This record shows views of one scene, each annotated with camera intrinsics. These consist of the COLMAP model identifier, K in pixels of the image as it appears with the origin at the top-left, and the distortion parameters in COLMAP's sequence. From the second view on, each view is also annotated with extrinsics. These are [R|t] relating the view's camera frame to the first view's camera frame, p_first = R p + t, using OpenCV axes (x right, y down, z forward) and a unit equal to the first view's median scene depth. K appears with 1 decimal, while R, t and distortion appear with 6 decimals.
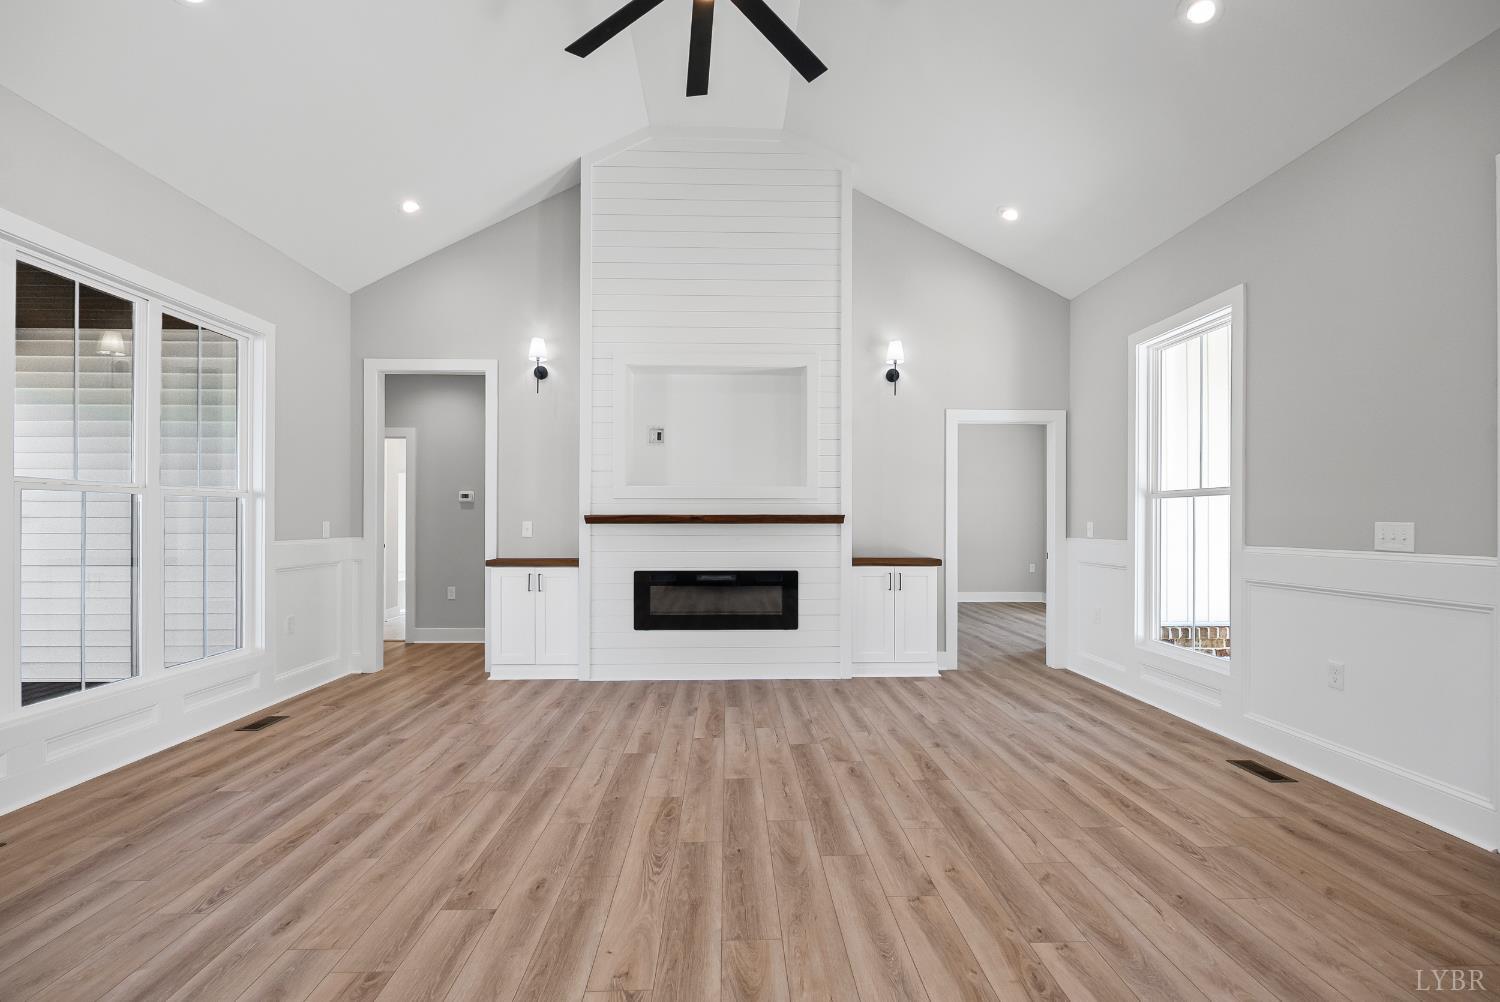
lens RADIAL K [[669.4, 0, 752.4], [0, 669.4, 514.1], [0, 0, 1]] dist [-0.001342, 0.000373]
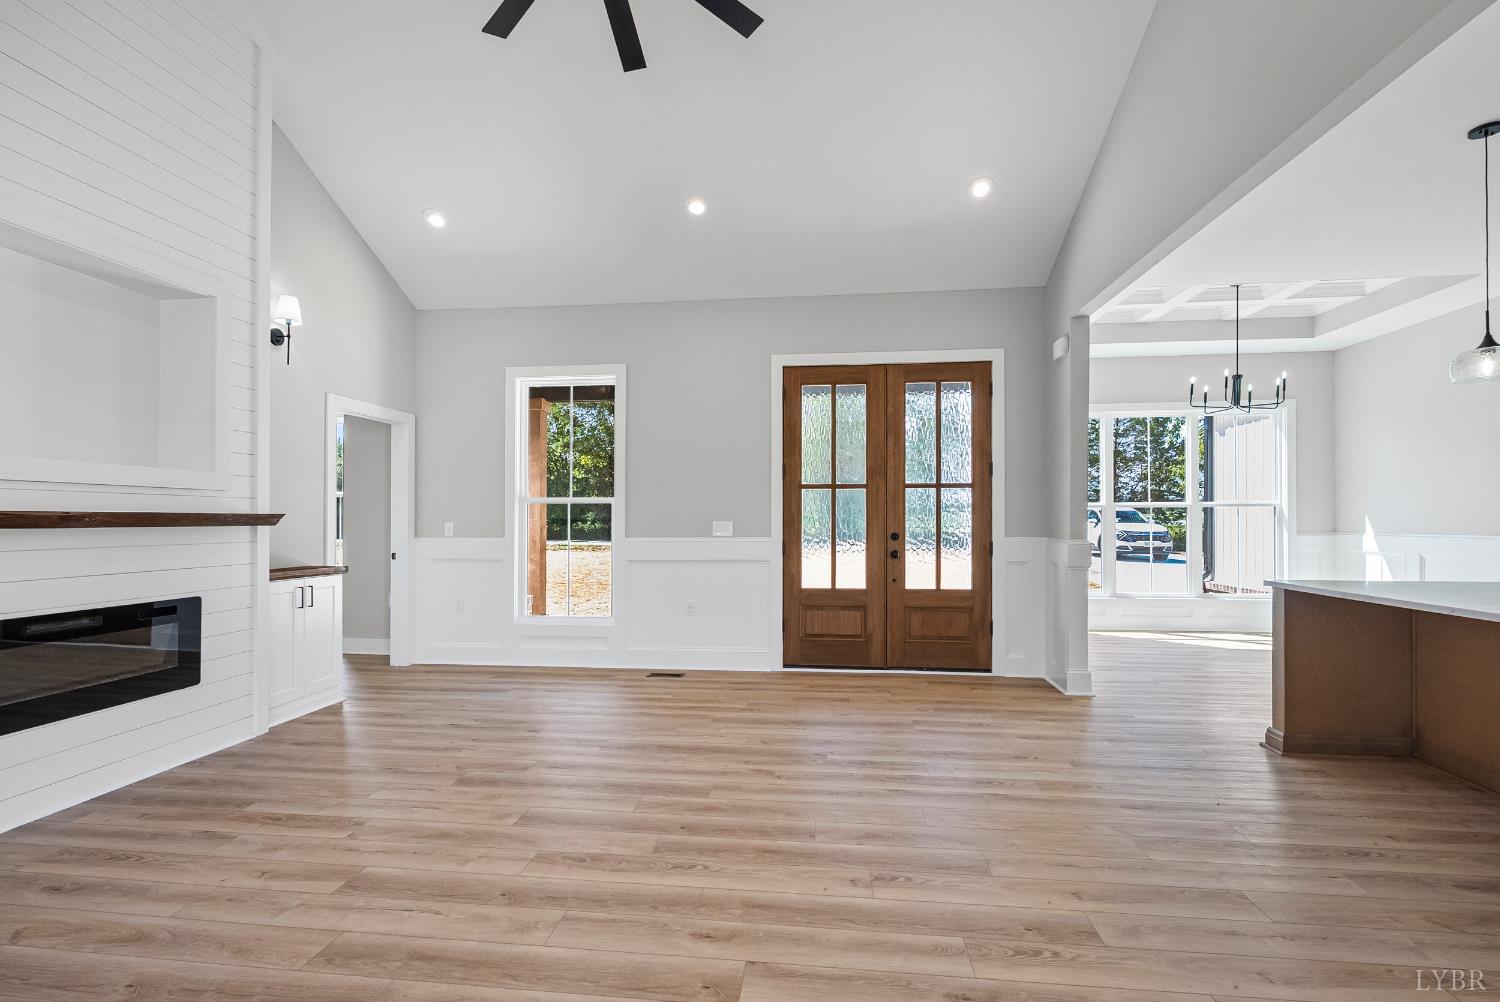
lens RADIAL K [[669.4, 0, 748.9], [0, 669.4, 514.6], [0, 0, 1]] dist [-0.001342, 0.000373]
pose [[0.145992, 0.007247, 0.989259, -0.521885], [-0.008744, 0.999944, -0.006035, 0.001590], [-0.989247, -0.007769, 0.146047, 0.359582]]
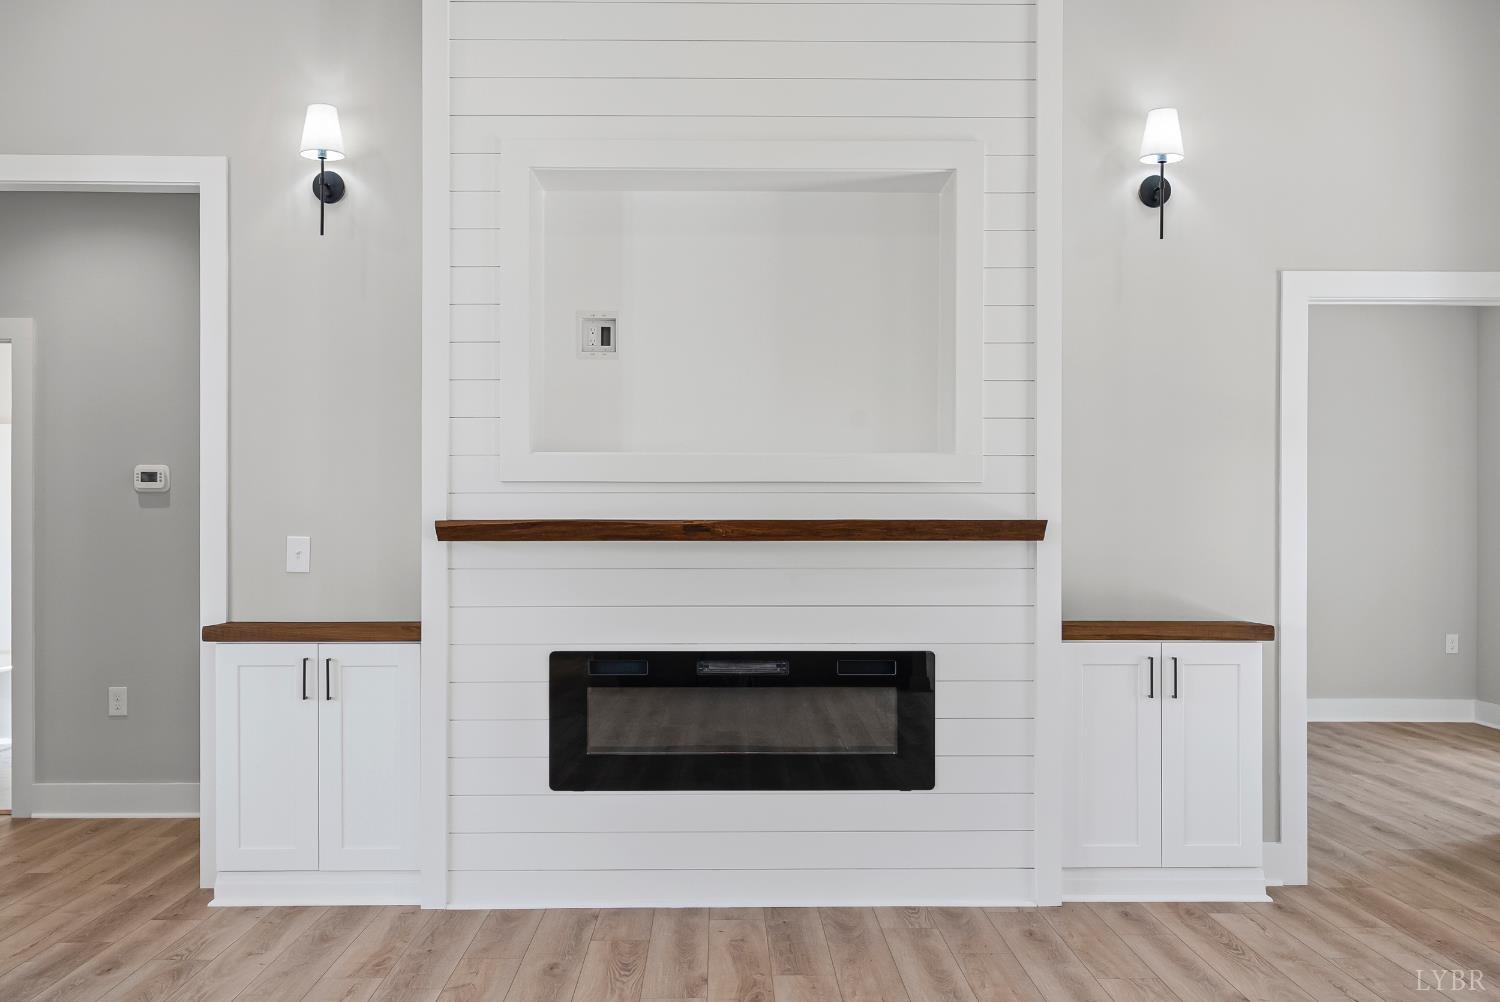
lens RADIAL K [[1504.5, 0, 752.4], [0, 1504.5, 527.8], [0, 0, 1]] dist [0.014817, 0.000000]
pose [[0.999895, -0.000447, -0.014482, -0.034026], [0.000529, 0.999984, 0.005638, 0.000450], [0.014479, -0.005645, 0.999879, 0.043164]]
